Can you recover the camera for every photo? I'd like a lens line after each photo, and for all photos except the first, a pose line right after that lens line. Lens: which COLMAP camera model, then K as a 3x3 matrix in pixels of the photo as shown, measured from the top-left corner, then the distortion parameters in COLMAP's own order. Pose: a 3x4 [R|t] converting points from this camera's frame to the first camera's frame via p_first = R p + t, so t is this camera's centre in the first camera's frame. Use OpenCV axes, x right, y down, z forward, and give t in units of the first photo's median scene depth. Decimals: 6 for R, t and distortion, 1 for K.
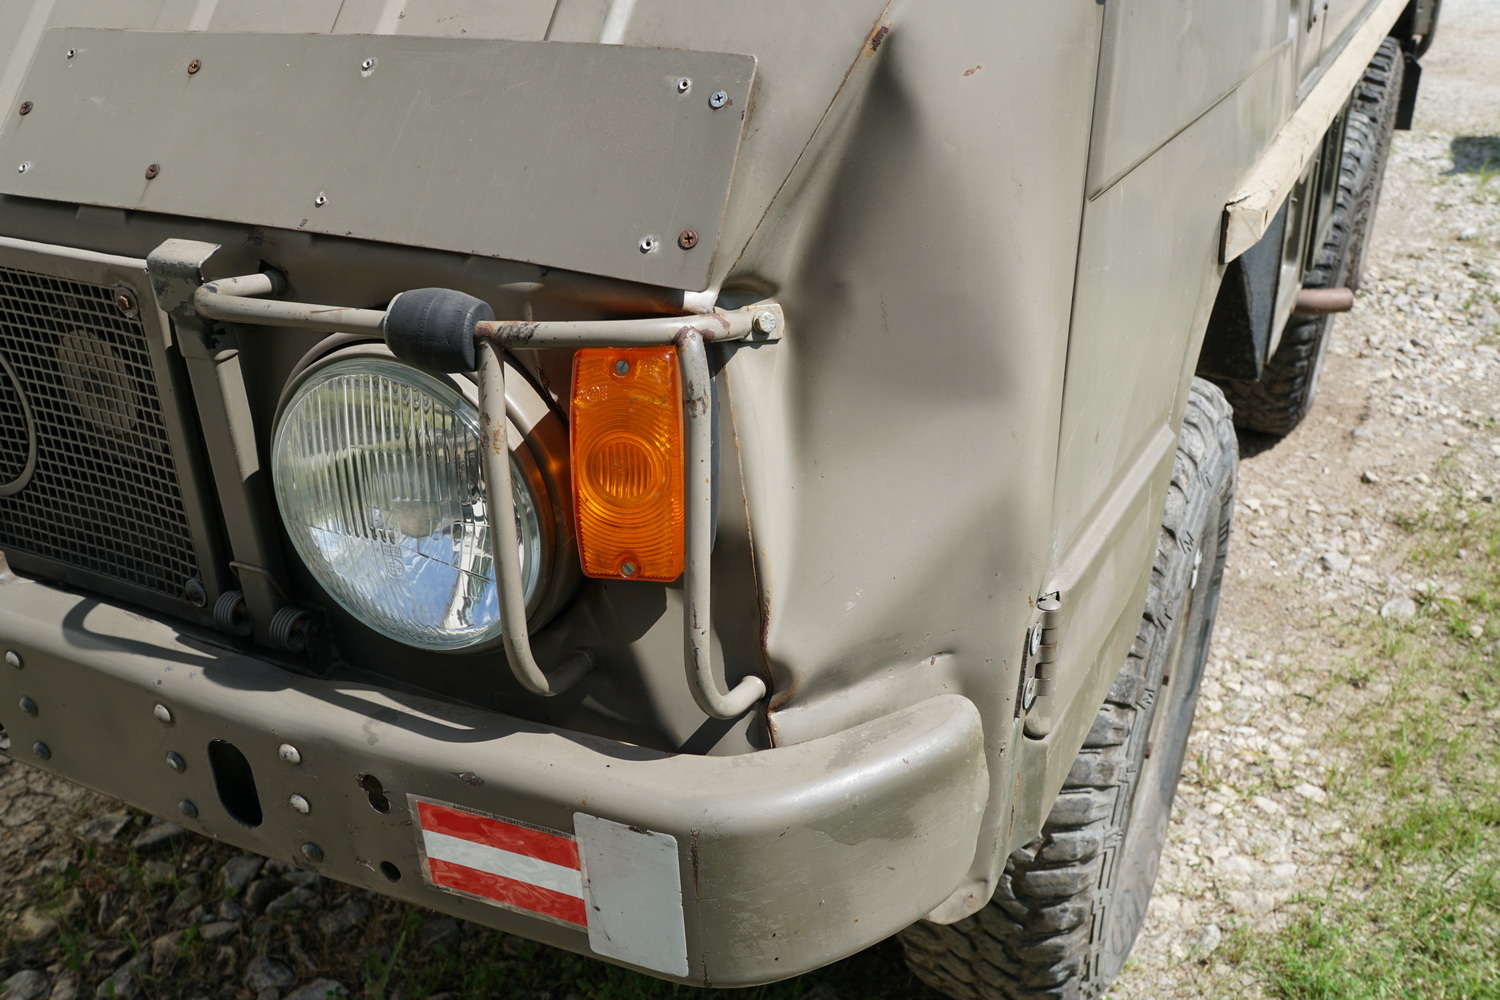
lens RADIAL K [[1351.5, 0, 747.4], [0, 1351.5, 474.5], [0, 0, 1]] dist [-0.110781, 0.126766]
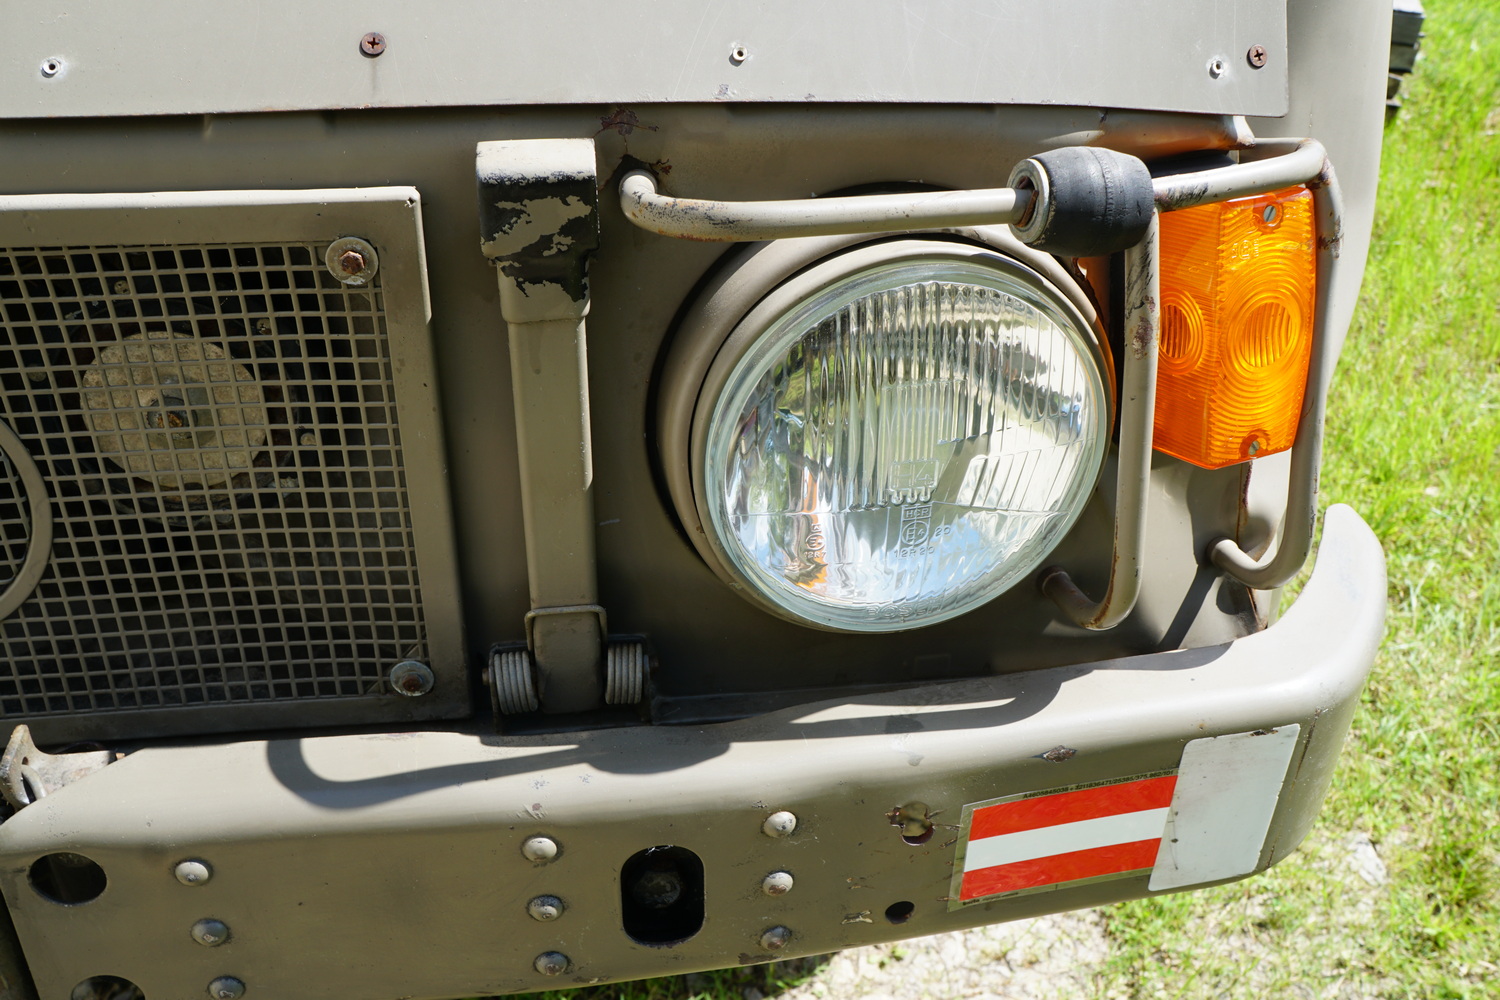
lens RADIAL K [[1351.5, 0, 747.4], [0, 1351.5, 474.5], [0, 0, 1]] dist [-0.110781, 0.126766]
pose [[0.828457, -0.252574, 0.499865, -0.369470], [0.201976, 0.967212, 0.153970, -0.052066], [-0.522364, -0.026597, 0.852308, 0.205187]]
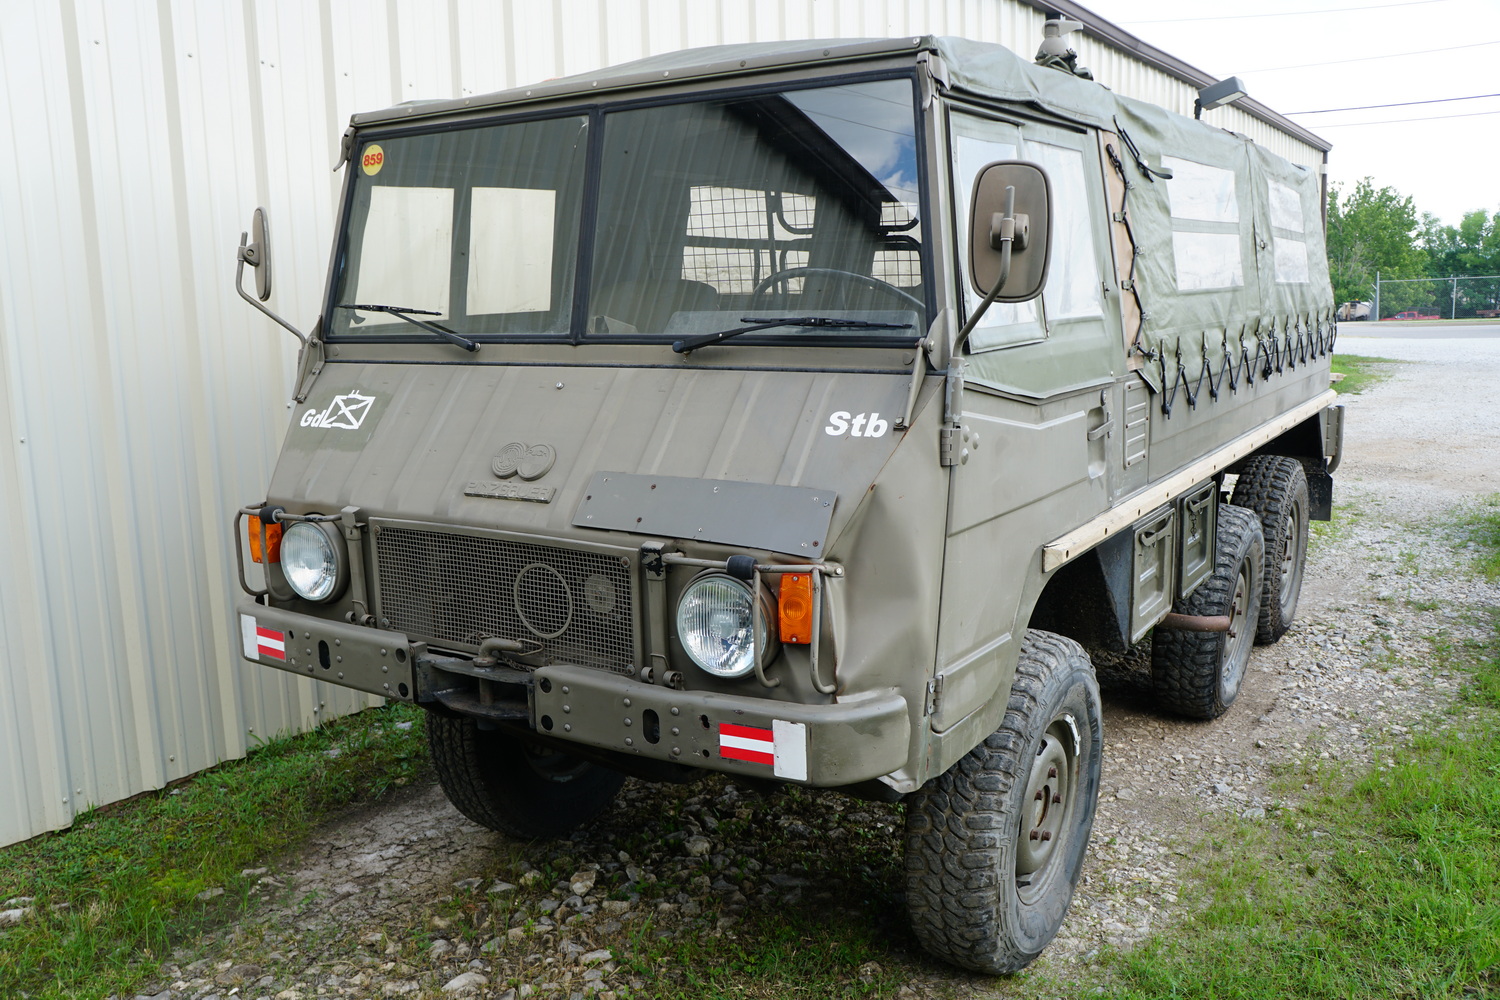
lens RADIAL K [[1284.3, 0, 750.0], [0, 1284.3, 500.0], [0, 0, 1]] dist [-0.000354, 0.000949]
pose [[0.995321, 0.025469, -0.093212, 0.042367], [-0.048444, 0.966178, -0.253287, 0.255801], [0.083608, 0.256617, 0.962890, -1.012080]]
